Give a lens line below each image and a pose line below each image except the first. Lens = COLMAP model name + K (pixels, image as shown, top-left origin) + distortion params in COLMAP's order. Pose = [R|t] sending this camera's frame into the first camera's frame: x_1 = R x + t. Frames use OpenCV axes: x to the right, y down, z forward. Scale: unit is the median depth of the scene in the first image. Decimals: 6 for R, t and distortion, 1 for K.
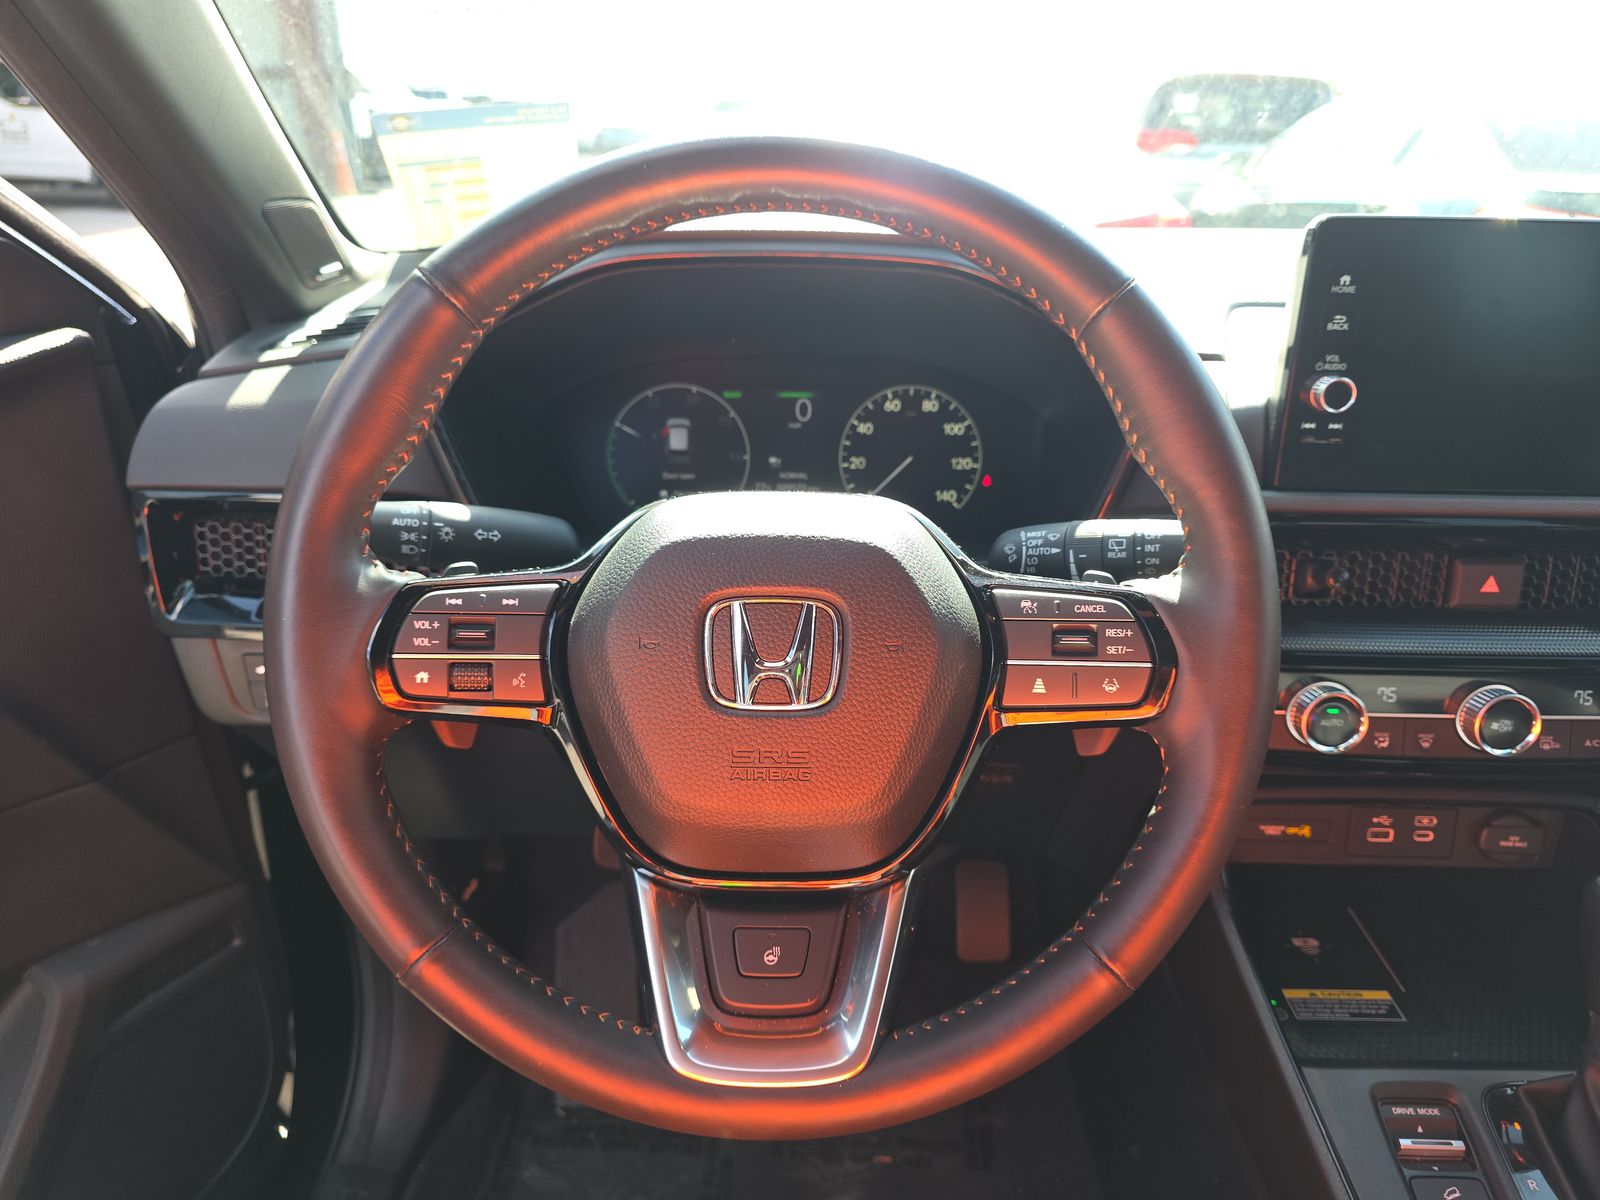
lens RADIAL K [[1068.9, 0, 792.2], [0, 1068.9, 607.2], [0, 0, 1]] dist [-0.001033, -0.014600]
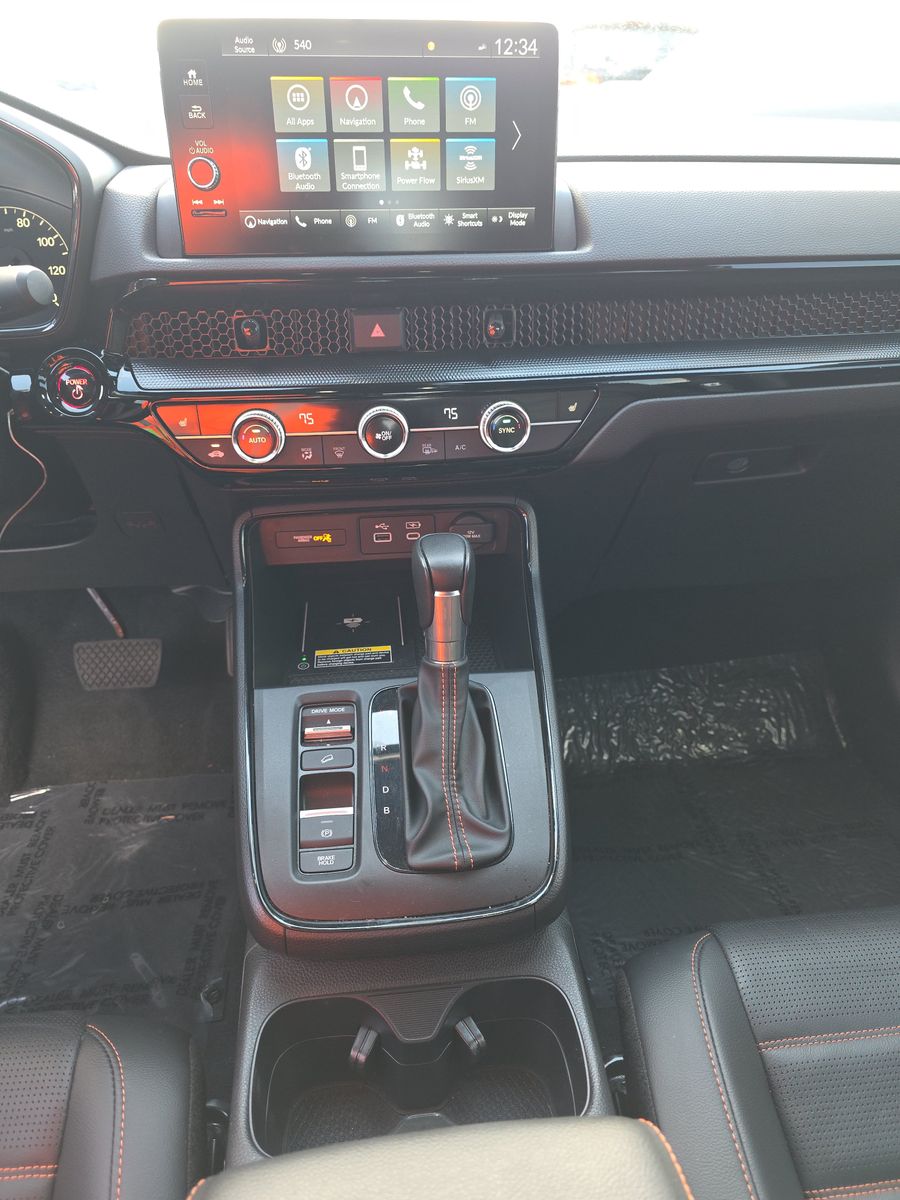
lens RADIAL K [[801.7, 0, 451.8], [0, 801.7, 602.4], [0, 0, 1]] dist [-0.001033, -0.014600]
pose [[0.990381, -0.077215, 0.114819, 0.482668], [0.057991, 0.985047, 0.162233, 0.125077], [-0.125629, -0.154014, 0.980050, -0.041586]]
